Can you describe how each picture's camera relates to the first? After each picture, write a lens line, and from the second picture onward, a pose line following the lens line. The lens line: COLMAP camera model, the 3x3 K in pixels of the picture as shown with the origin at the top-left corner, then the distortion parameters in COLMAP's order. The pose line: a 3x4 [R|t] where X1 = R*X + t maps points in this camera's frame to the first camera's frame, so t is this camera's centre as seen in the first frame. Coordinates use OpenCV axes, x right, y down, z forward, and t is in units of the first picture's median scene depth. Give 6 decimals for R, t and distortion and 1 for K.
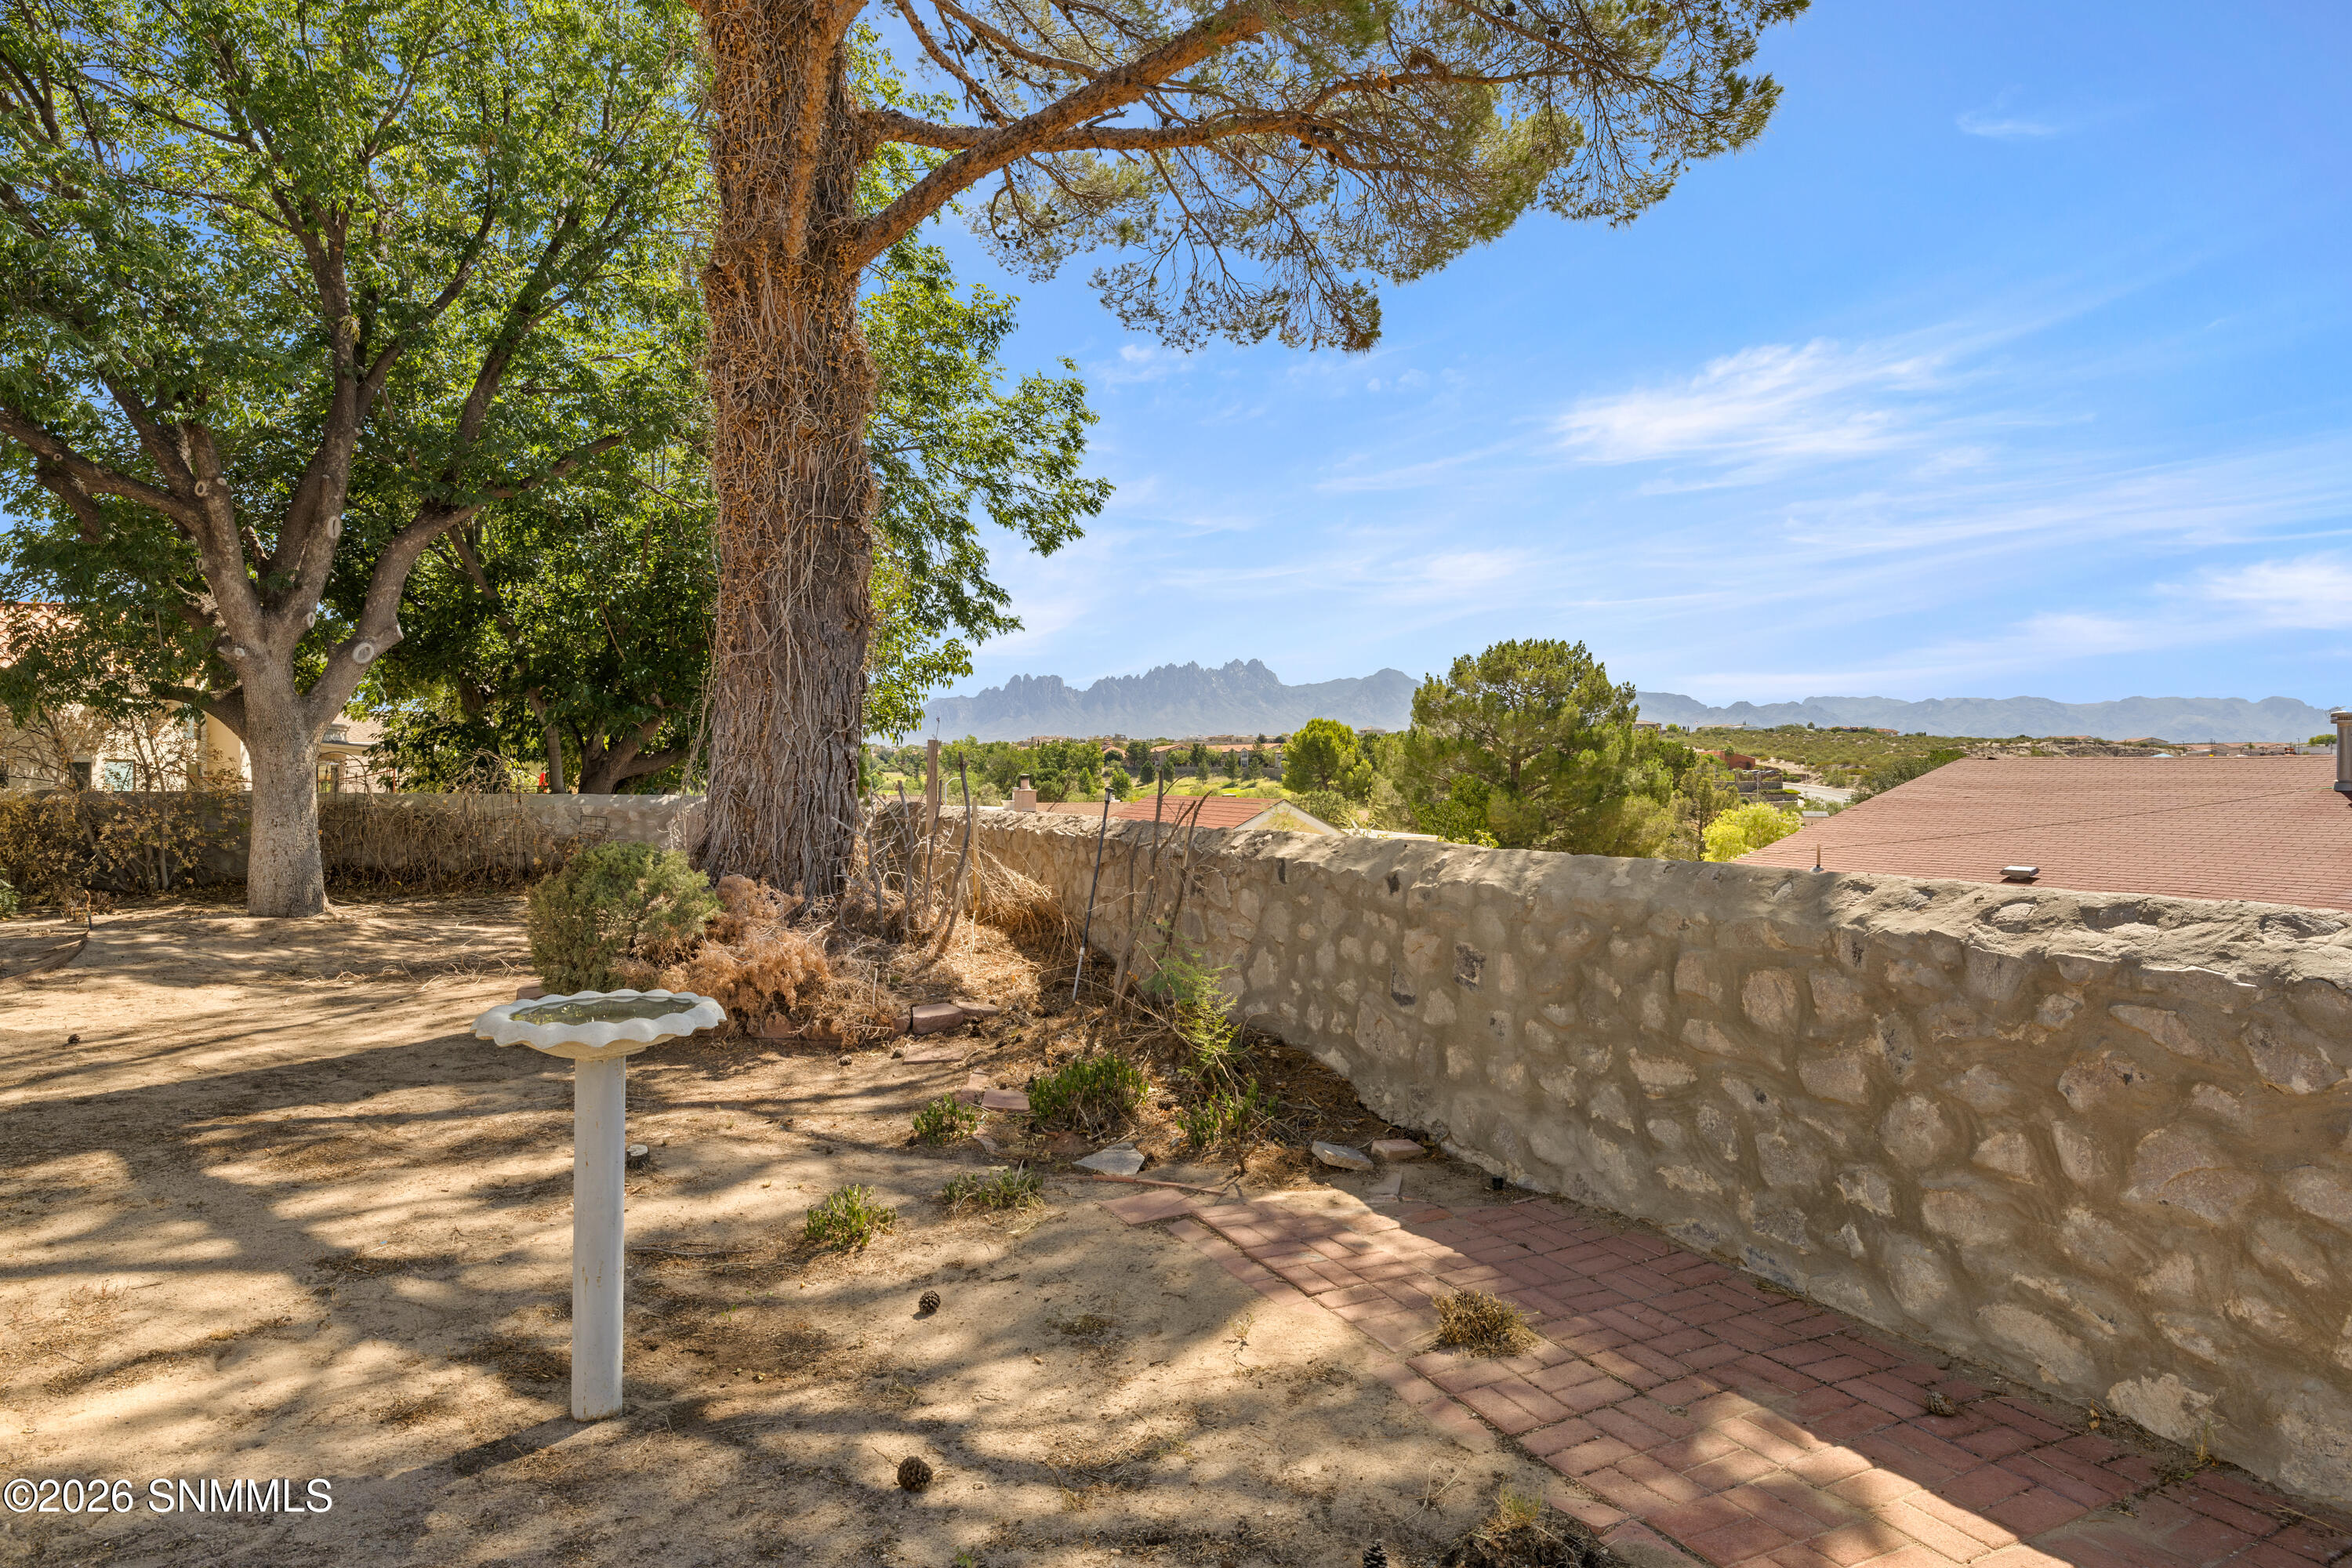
lens RADIAL K [[1314.8, 0, 1177.6], [0, 1314.8, 772.4], [0, 0, 1]] dist [0.000798, -0.002030]
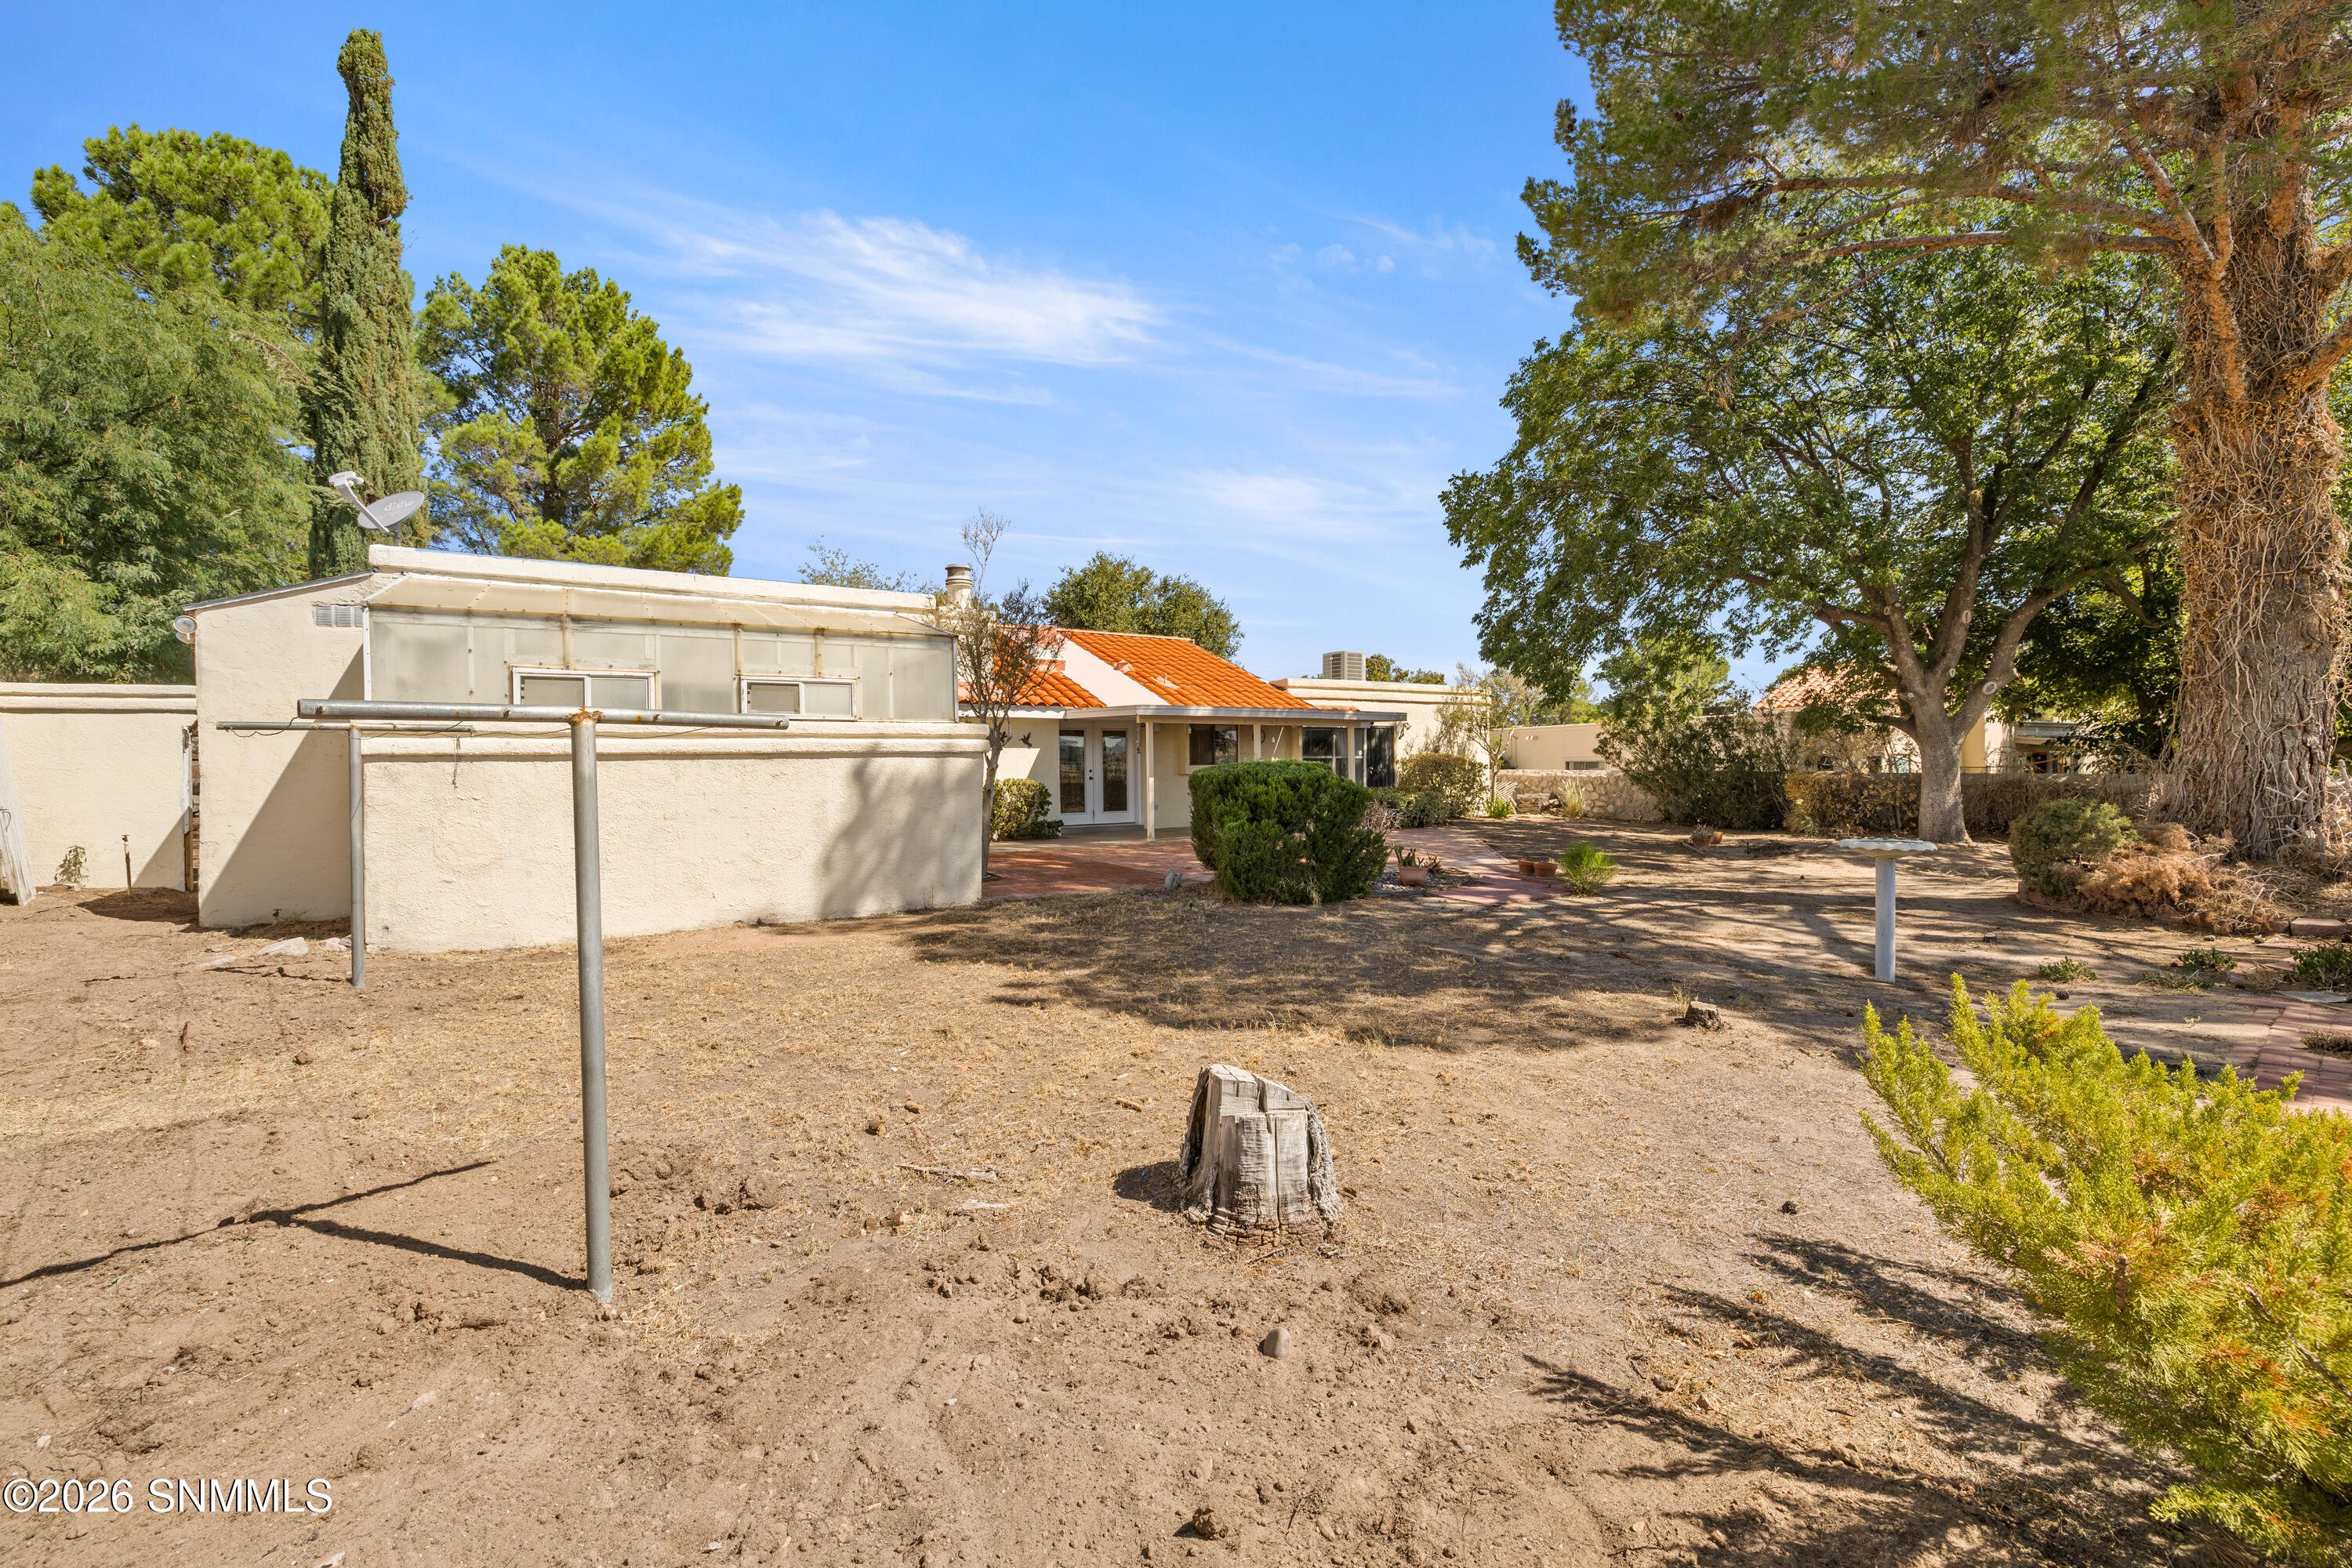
lens RADIAL K [[996.2, 0, 1174.7], [0, 996.2, 764.4], [0, 0, 1]] dist [0.000094, 0.000306]
pose [[0.218996, -0.006565, -0.975704, 0.507068], [0.007874, 0.999957, -0.004961, 0.005185], [0.975694, -0.006596, 0.219039, -0.372811]]
